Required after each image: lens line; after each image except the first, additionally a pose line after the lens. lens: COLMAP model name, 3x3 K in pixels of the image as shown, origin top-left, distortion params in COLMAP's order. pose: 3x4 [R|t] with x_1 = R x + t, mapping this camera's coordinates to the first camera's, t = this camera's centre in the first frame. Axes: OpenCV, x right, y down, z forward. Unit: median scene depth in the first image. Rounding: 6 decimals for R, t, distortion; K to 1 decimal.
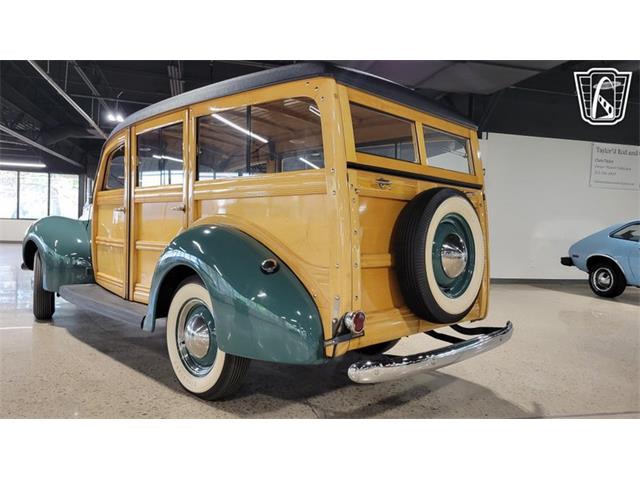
lens RADIAL K [[493.5, 0, 320.7], [0, 493.5, 233.6], [0, 0, 1]] dist [0.043132, -0.012371]
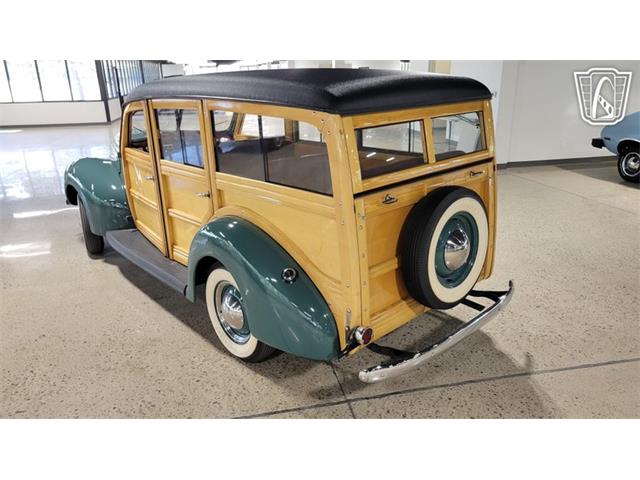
lens RADIAL K [[493.5, 0, 320.7], [0, 493.5, 233.6], [0, 0, 1]] dist [0.043132, -0.012371]
pose [[0.997379, -0.032225, -0.064775, 0.037437], [0.049910, 0.954636, 0.293561, -0.295962], [0.052376, -0.296025, 0.953743, -0.042048]]
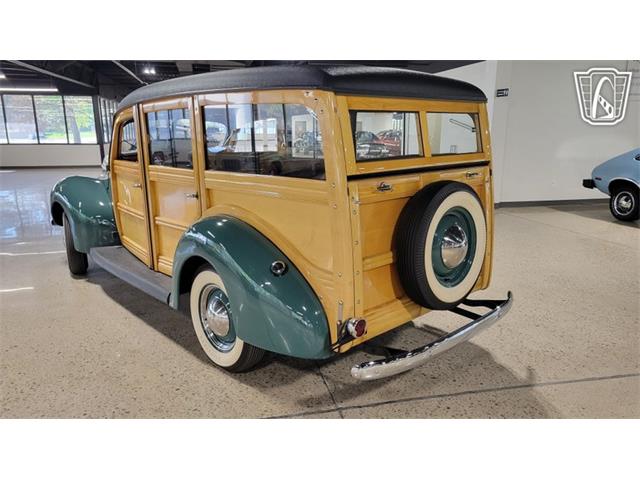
lens RADIAL K [[495.7, 0, 320.0], [0, 495.7, 240.0], [0, 0, 1]] dist [0.037229, -0.005443]
pose [[0.998563, -0.023338, -0.048244, 0.033436], [0.032667, 0.978695, 0.202703, -0.174926], [0.042485, -0.203987, 0.978051, -0.032980]]
